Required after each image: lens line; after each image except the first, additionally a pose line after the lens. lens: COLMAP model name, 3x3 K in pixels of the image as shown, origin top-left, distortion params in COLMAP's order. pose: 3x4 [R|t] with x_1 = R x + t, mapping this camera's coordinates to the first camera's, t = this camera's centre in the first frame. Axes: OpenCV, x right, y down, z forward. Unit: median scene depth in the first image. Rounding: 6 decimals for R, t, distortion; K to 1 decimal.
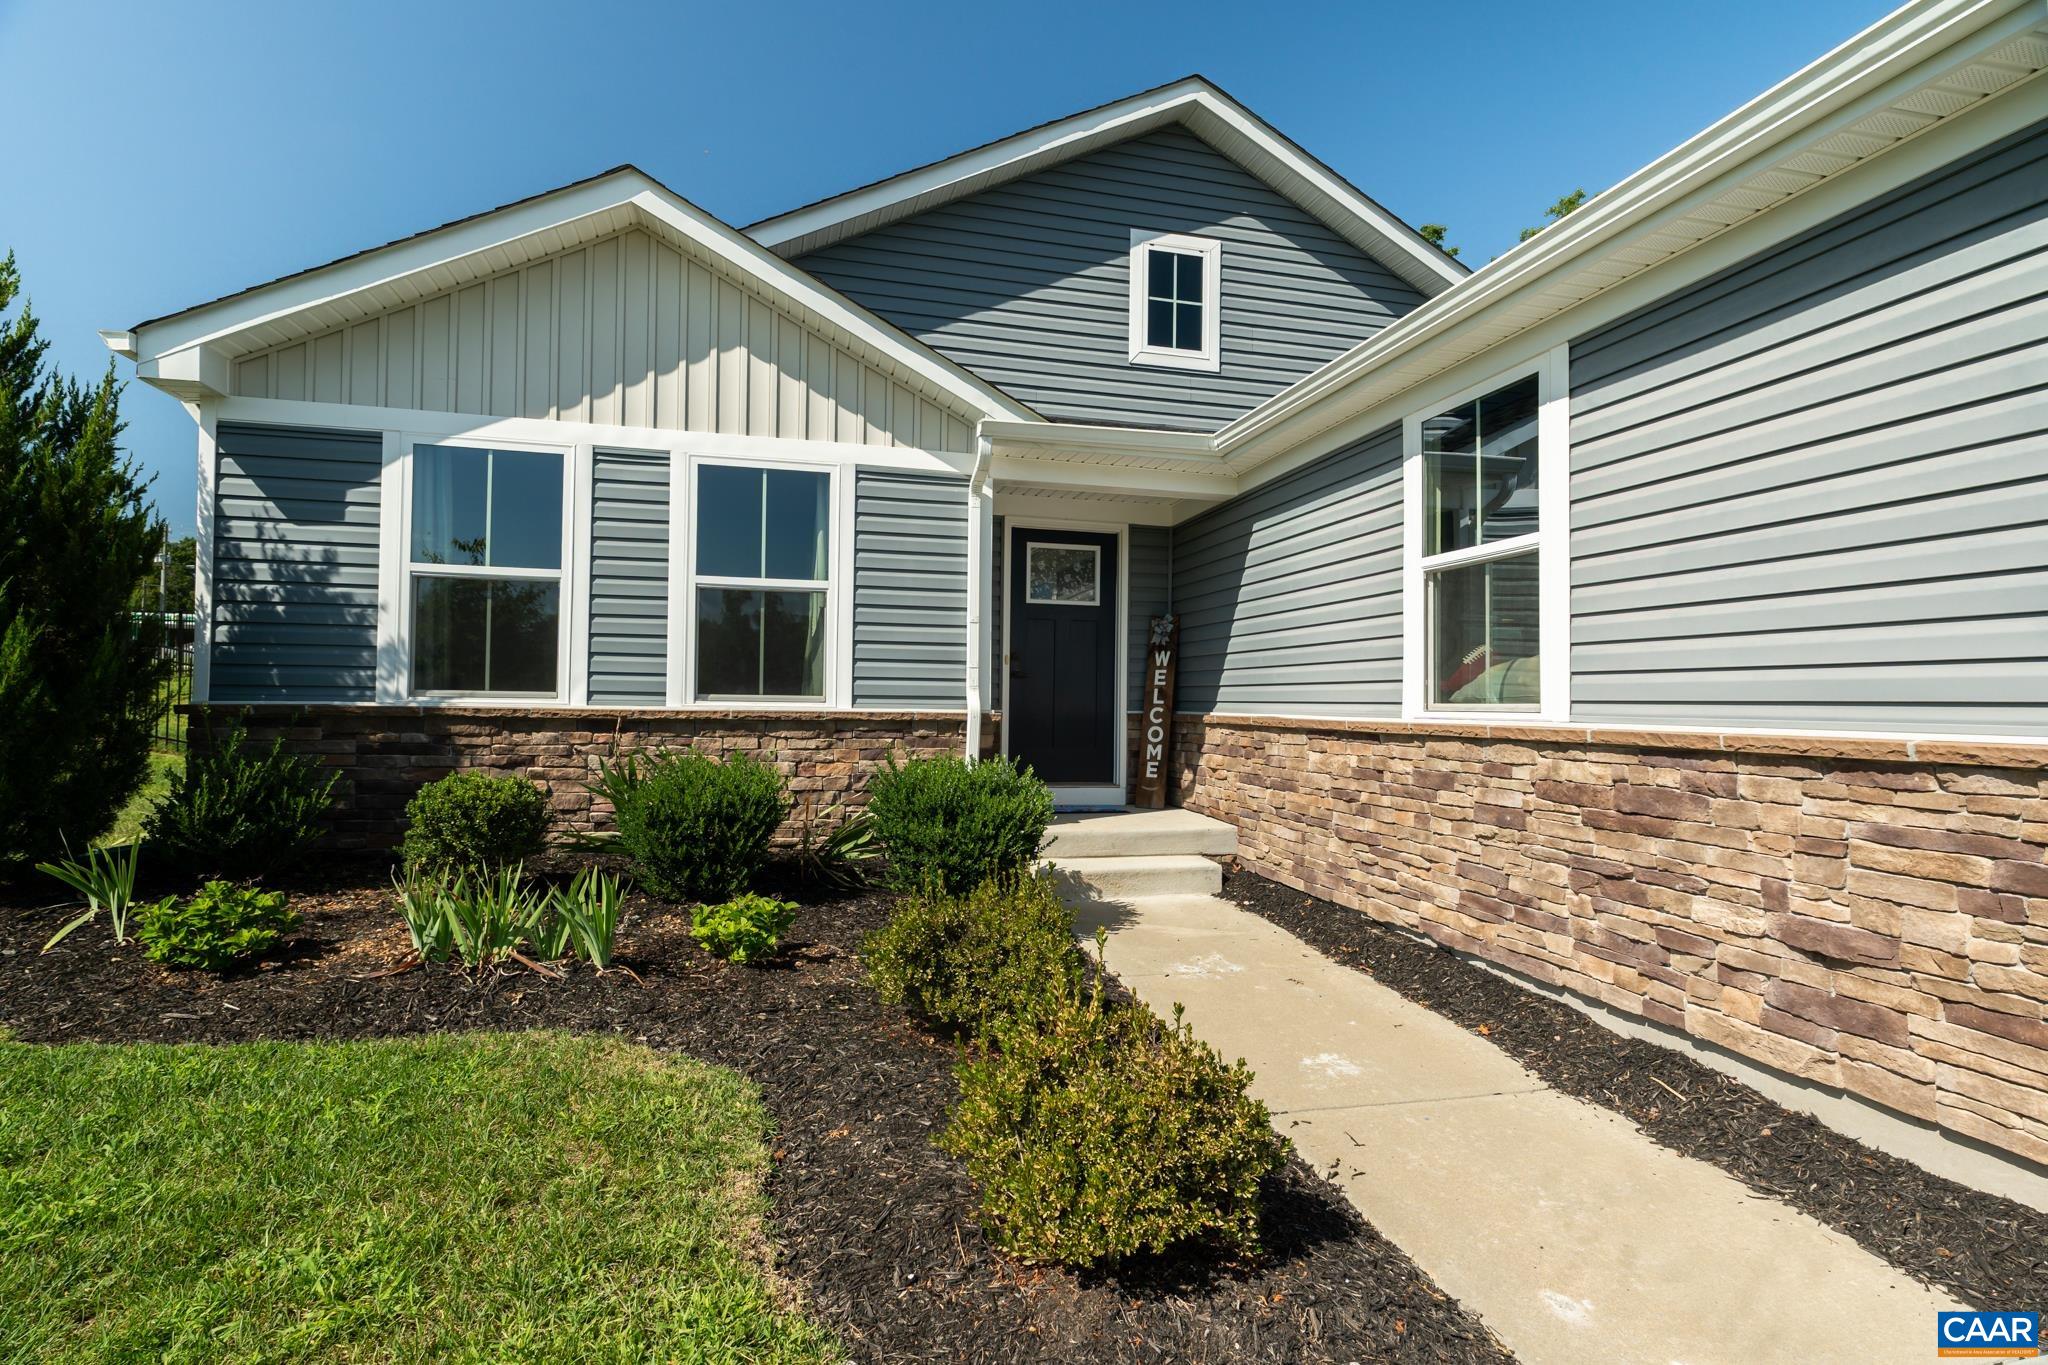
lens RADIAL K [[1001.1, 0, 1034.6], [0, 1001.1, 678.8], [0, 0, 1]] dist [0.002583, 0.000396]
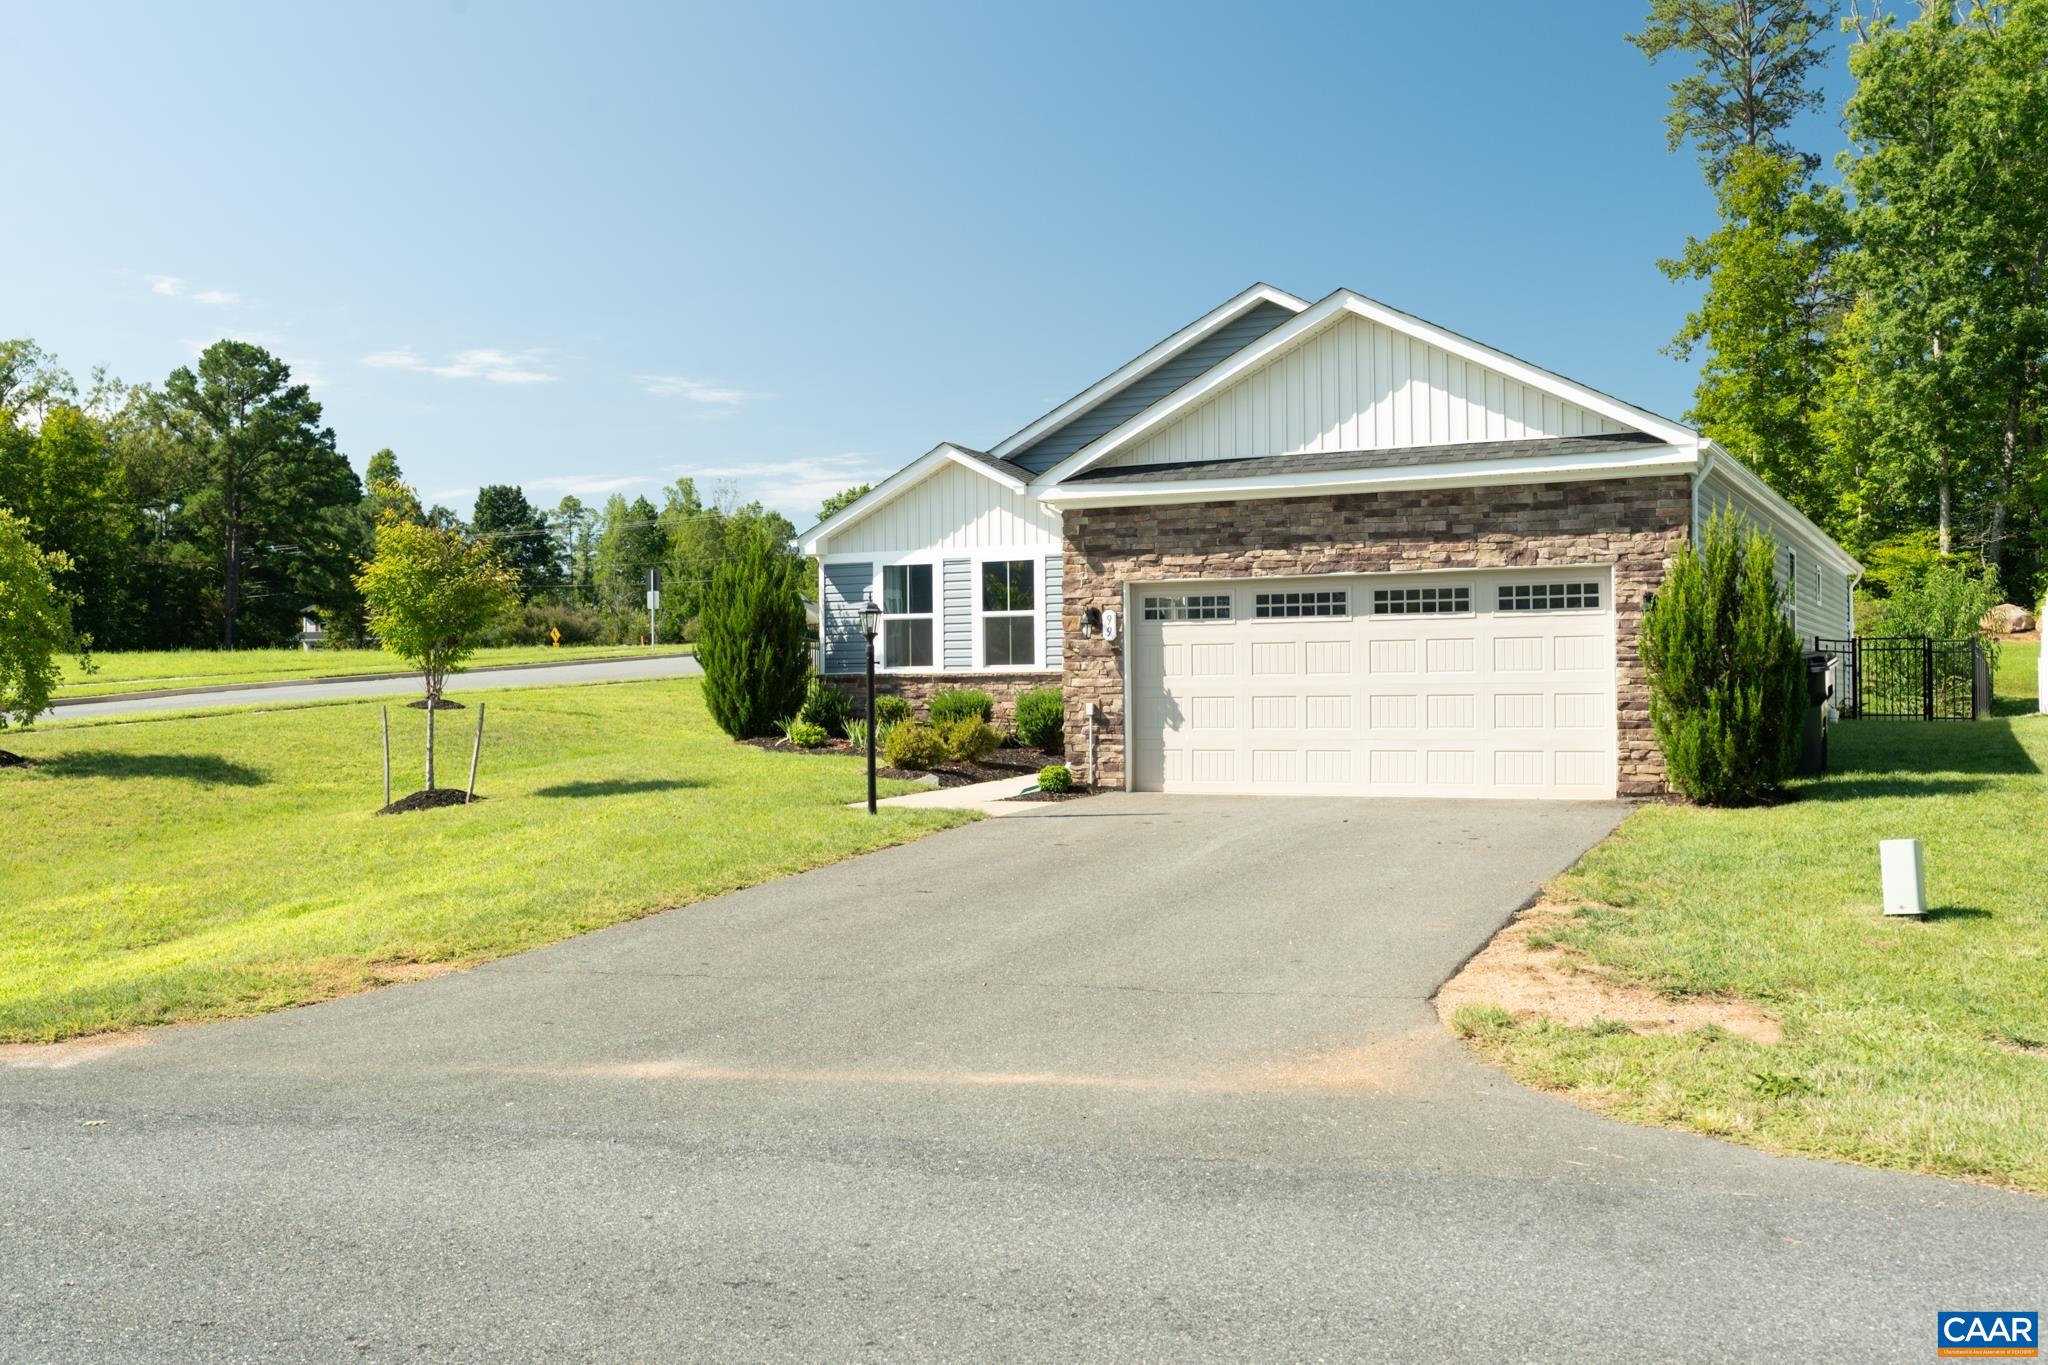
lens RADIAL K [[2055.9, 0, 1023.8], [0, 2055.9, 684.4], [0, 0, 1]] dist [-0.021326, 0.000000]
pose [[0.747715, -0.024707, -0.663560, 2.883340], [0.031633, 0.999498, -0.001570, 0.070912], [0.663266, -0.019817, 0.748121, -2.465220]]
